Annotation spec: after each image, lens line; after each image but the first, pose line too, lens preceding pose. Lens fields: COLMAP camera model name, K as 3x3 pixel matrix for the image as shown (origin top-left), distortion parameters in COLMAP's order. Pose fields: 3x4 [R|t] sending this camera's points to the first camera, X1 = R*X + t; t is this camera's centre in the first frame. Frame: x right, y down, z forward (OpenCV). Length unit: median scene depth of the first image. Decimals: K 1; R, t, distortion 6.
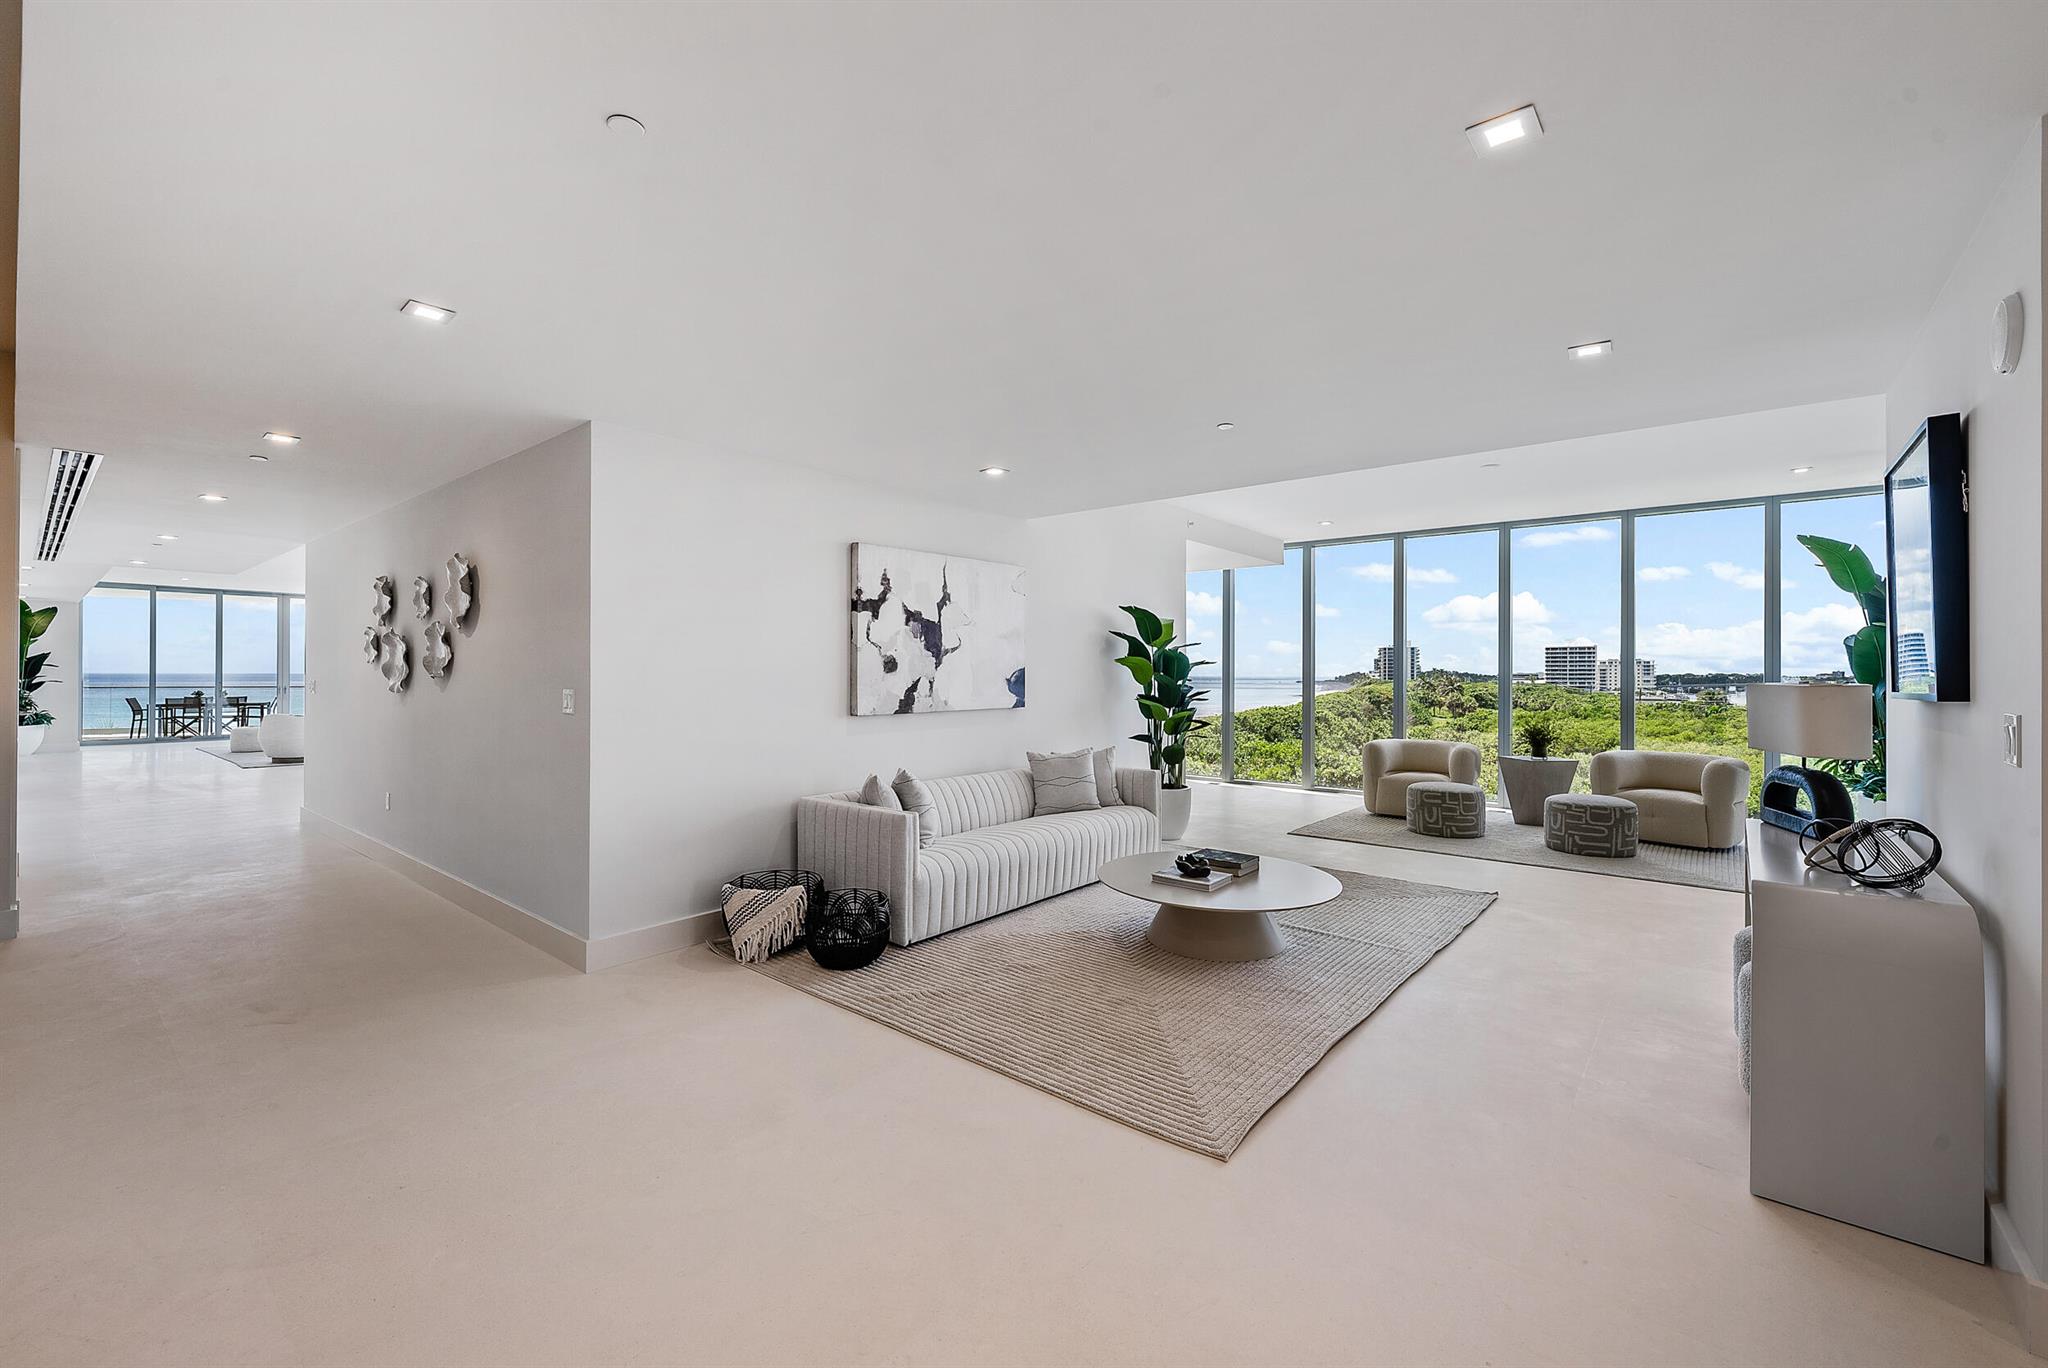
lens RADIAL K [[836.5, 0, 1032.1], [0, 836.5, 677.4], [0, 0, 1]] dist [0.000763, 0.000201]
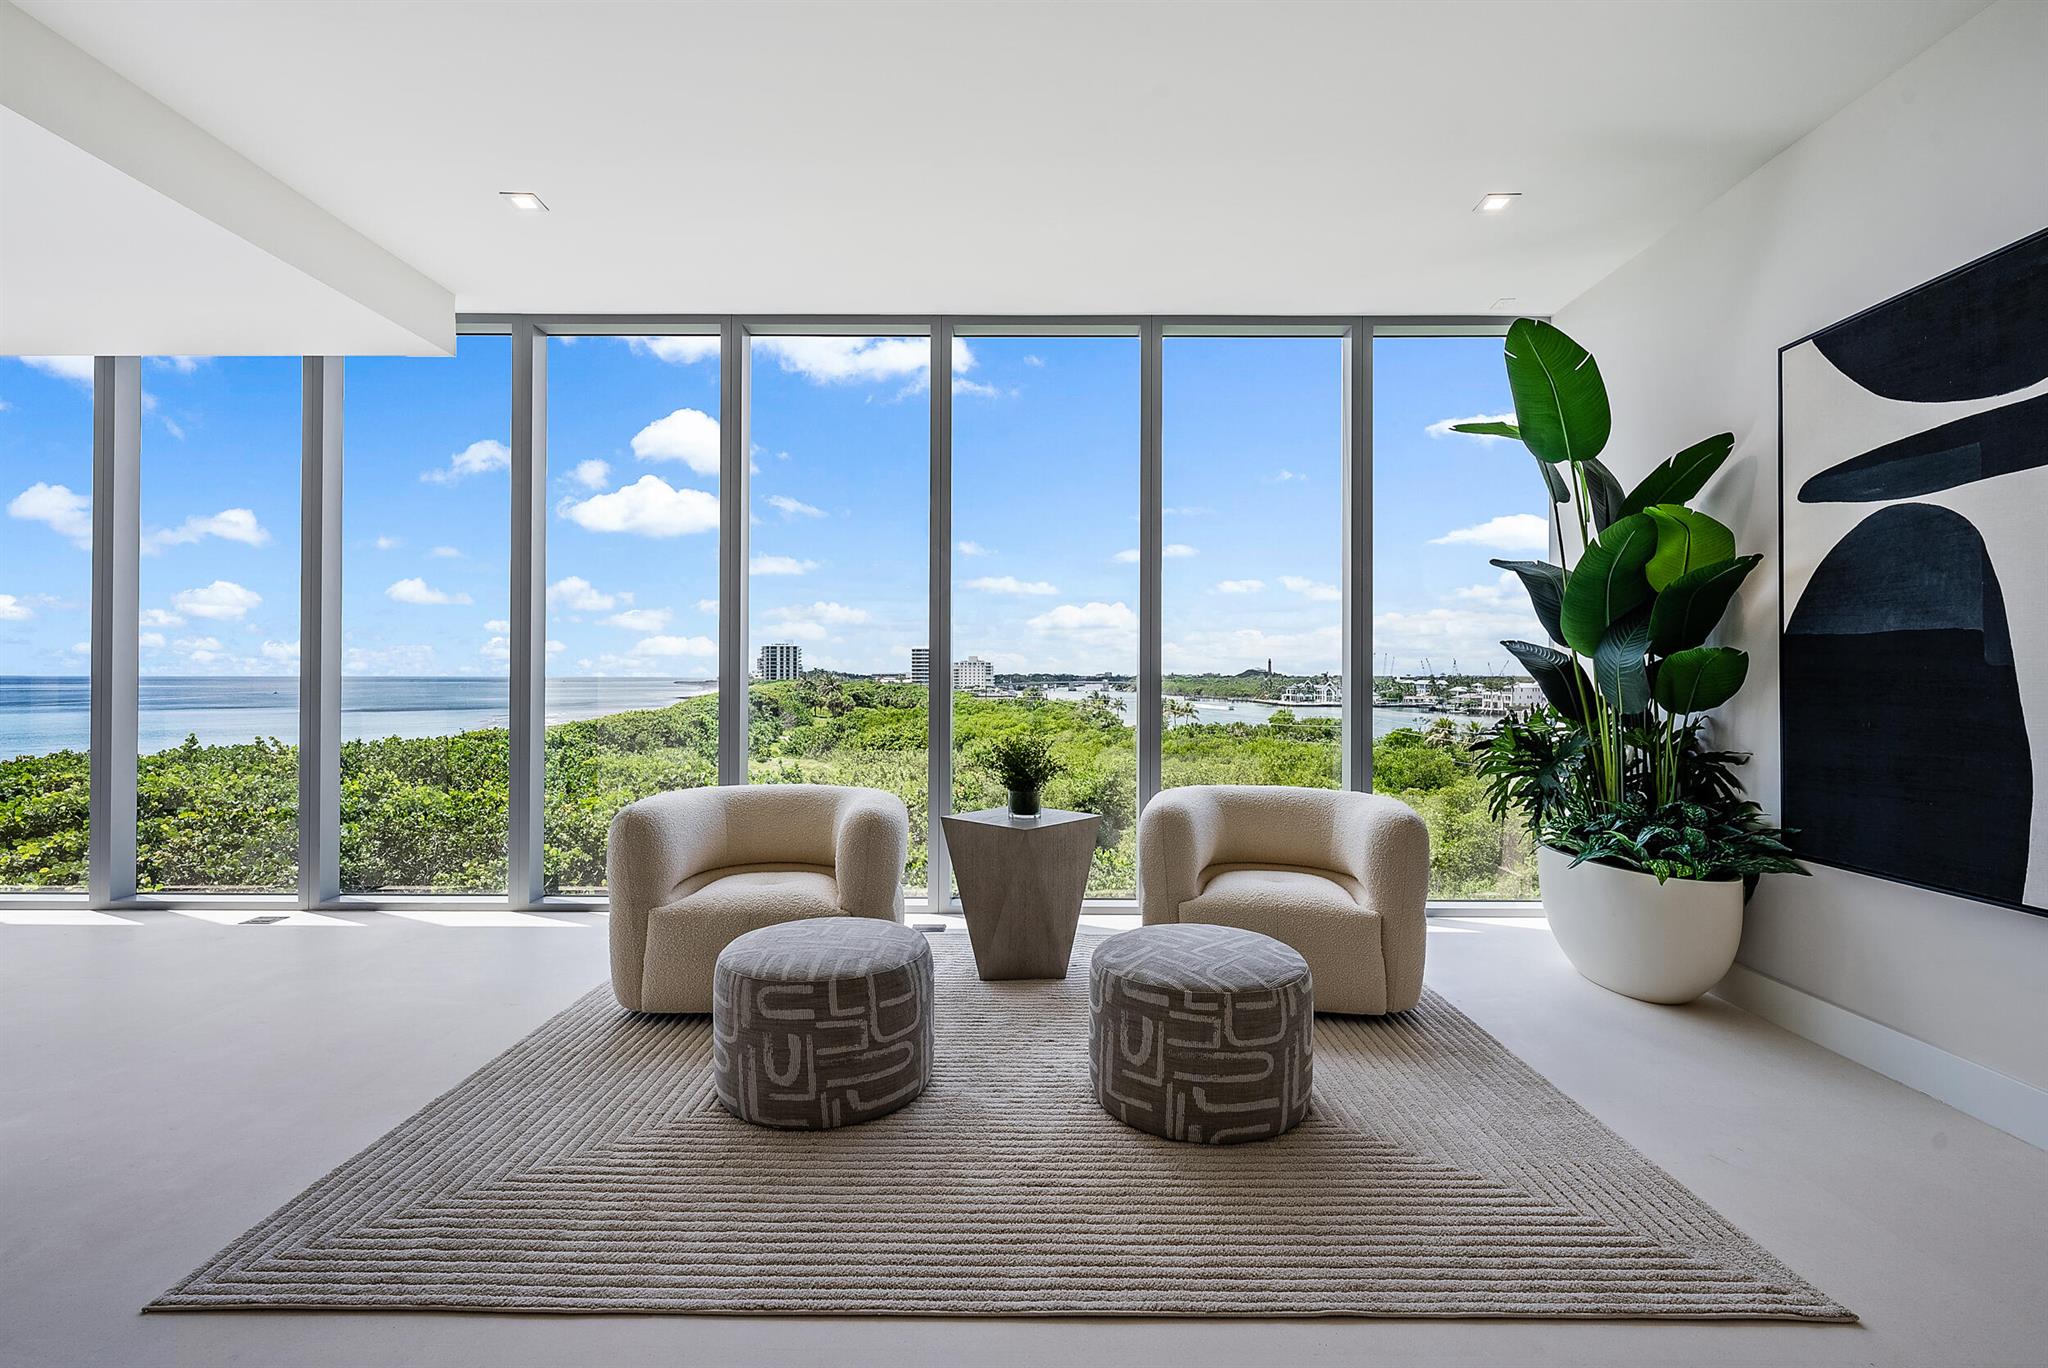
lens RADIAL K [[900.0, 0, 1030.1], [0, 900.0, 673.8], [0, 0, 1]] dist [0.001783, -0.000036]
pose [[0.776198, 0.000484, 0.630489, 0.382282], [0.002229, 0.999991, -0.003511, 0.029799], [-0.630485, 0.004131, 0.776190, 0.774641]]
